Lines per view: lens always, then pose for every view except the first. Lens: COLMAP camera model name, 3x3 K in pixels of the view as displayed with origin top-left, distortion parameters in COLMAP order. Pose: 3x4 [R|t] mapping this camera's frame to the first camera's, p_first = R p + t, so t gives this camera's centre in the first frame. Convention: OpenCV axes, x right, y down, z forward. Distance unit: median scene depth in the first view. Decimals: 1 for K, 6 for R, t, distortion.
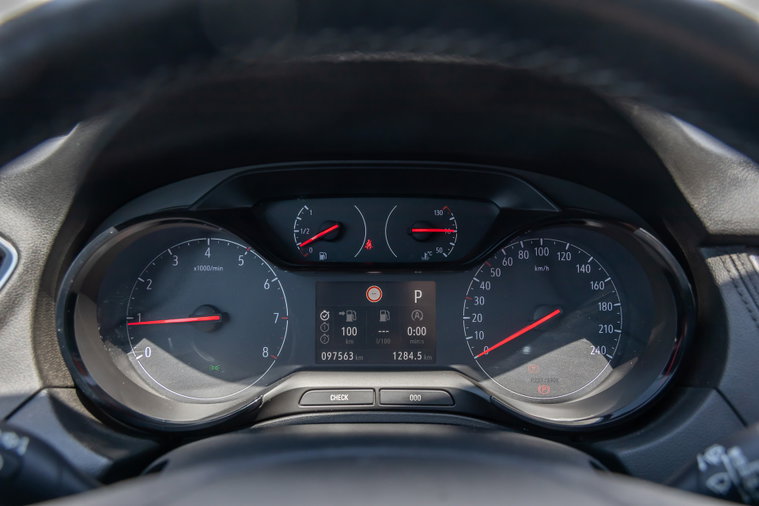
lens RADIAL K [[760.6, 0, 379.4], [0, 760.6, 255.7], [0, 0, 1]] dist [-0.005316, 0.000000]
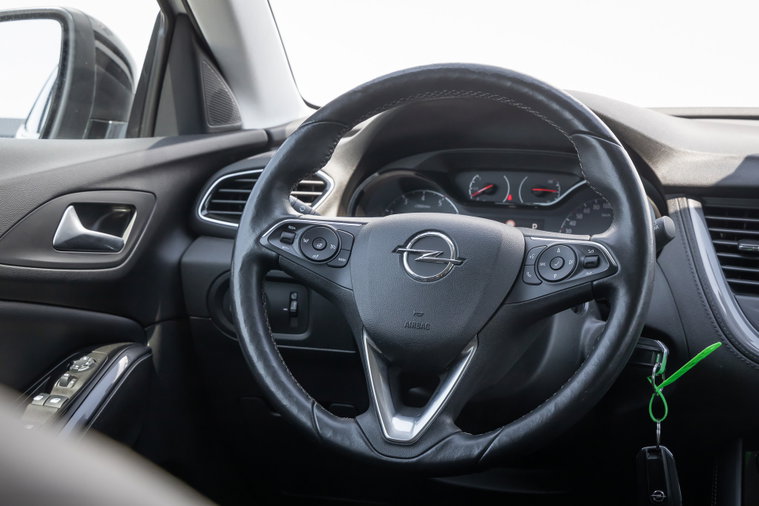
lens RADIAL K [[1293.4, 0, 382.4], [0, 1293.4, 251.7], [0, 0, 1]] dist [0.027224, 0.000000]
pose [[0.949860, 0.053415, -0.308080, 0.654681], [-0.091878, 0.989484, -0.111717, 0.485842], [0.298873, 0.134421, 0.944778, -1.977733]]
